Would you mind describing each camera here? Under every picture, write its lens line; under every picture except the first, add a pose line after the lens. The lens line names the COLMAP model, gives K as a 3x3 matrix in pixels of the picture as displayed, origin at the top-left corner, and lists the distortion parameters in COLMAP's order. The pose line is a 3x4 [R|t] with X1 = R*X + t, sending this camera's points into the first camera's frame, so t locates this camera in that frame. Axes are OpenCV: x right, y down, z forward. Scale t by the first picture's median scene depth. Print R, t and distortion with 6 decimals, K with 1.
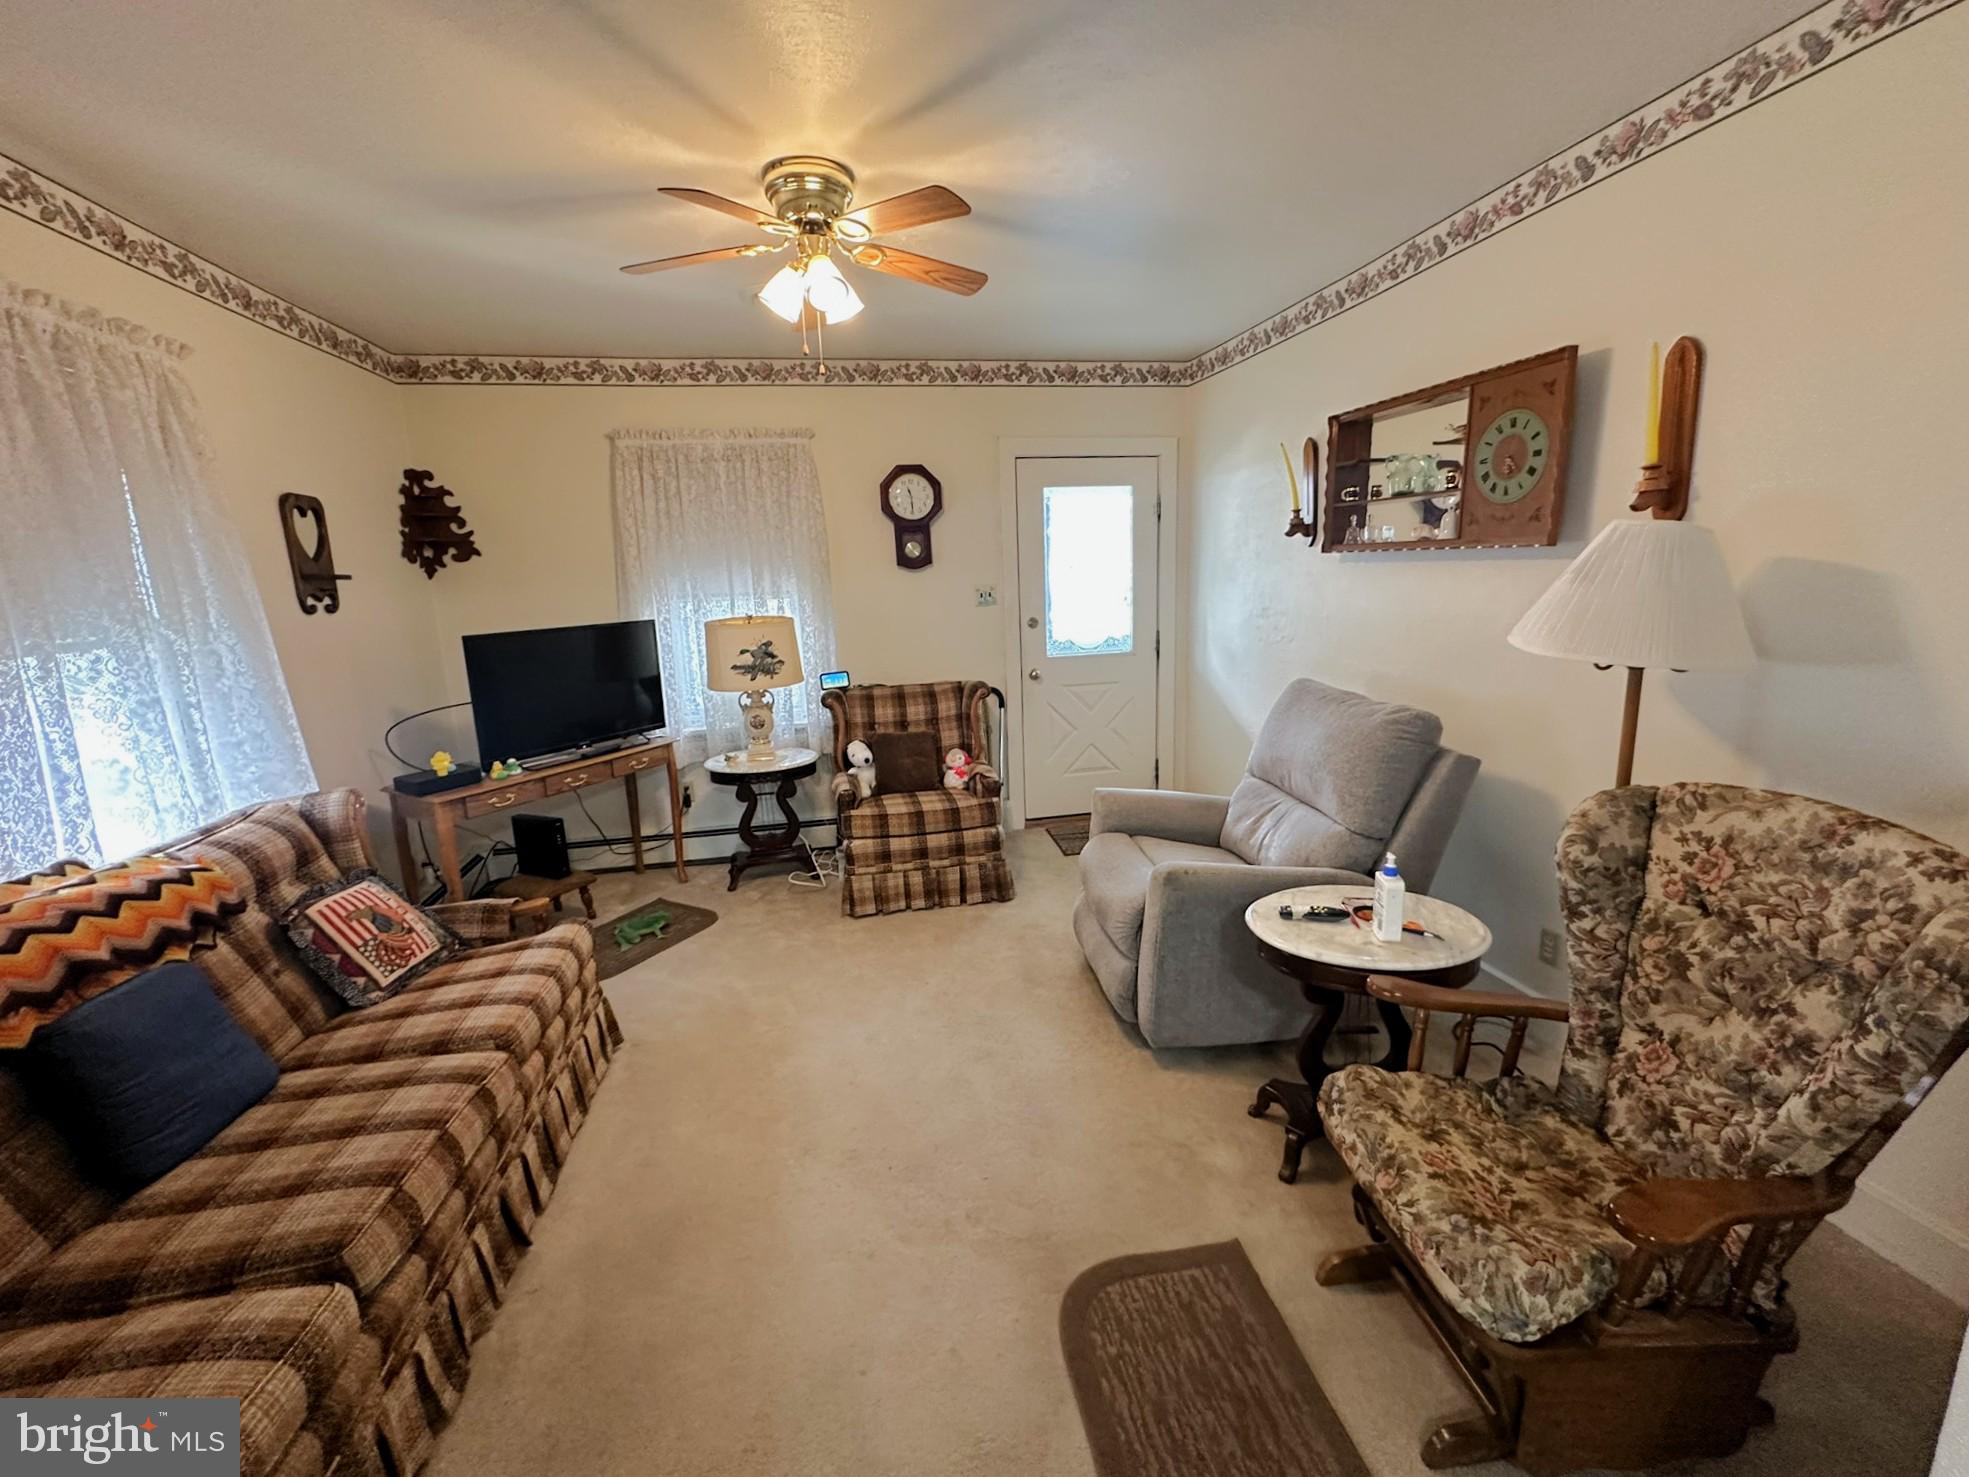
lens RADIAL K [[804.4, 0, 984.5], [0, 804.4, 738.5], [0, 0, 1]] dist [-0.010738, -0.000022]
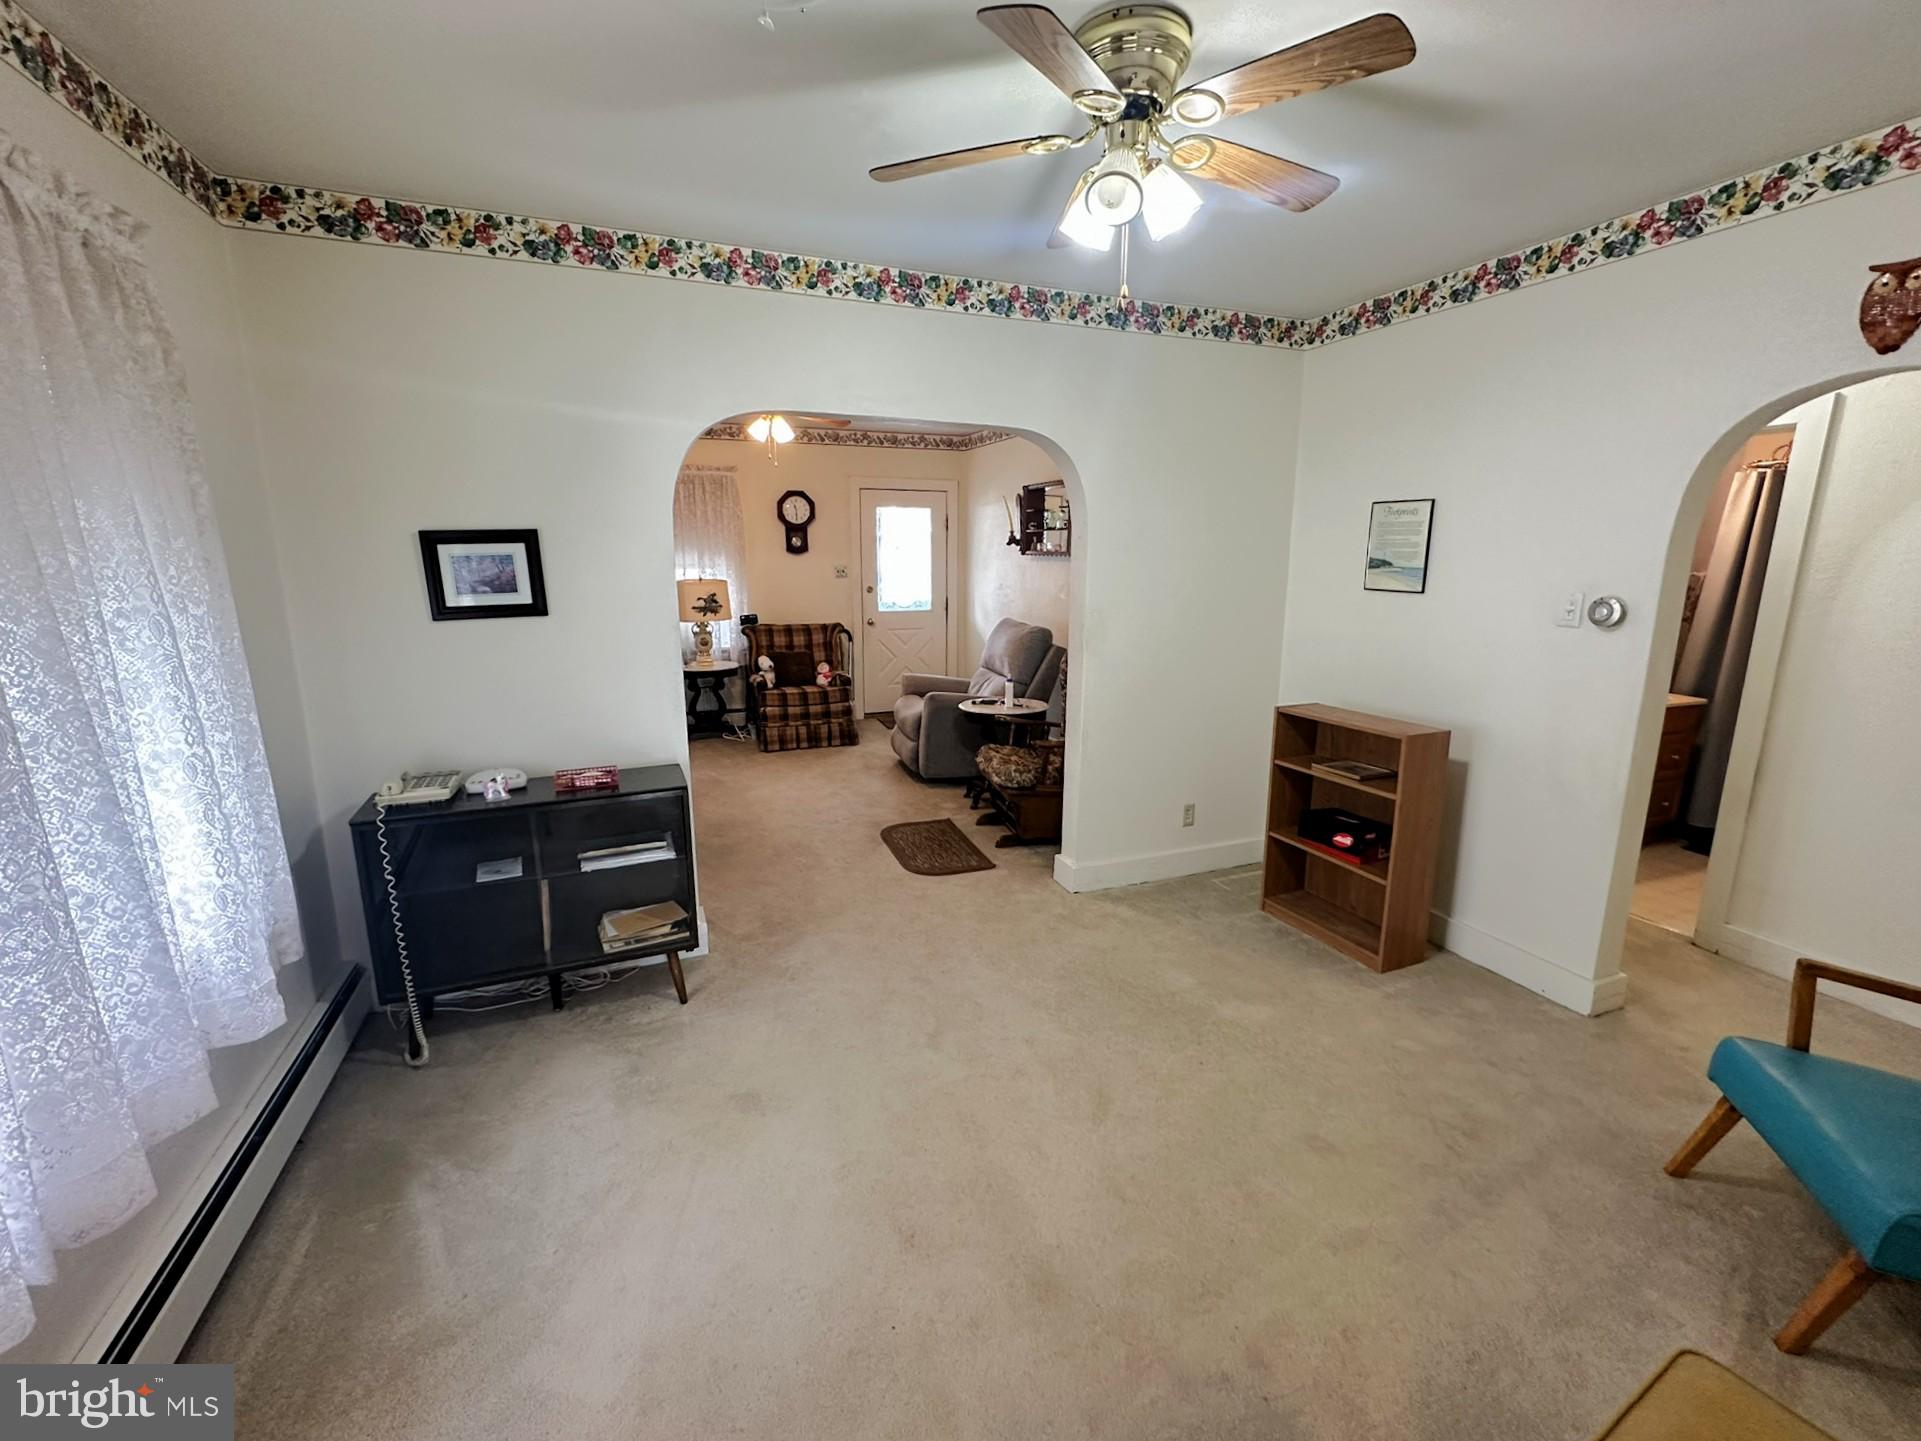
lens RADIAL K [[806.1, 0, 960.5], [0, 806.1, 720.5], [0, 0, 1]] dist [0.000146, -0.000013]
pose [[0.984481, 0.004991, 0.175419, -0.053859], [-0.004517, 0.999985, -0.003101, 0.153669], [-0.175432, 0.002260, 0.984489, -0.783229]]
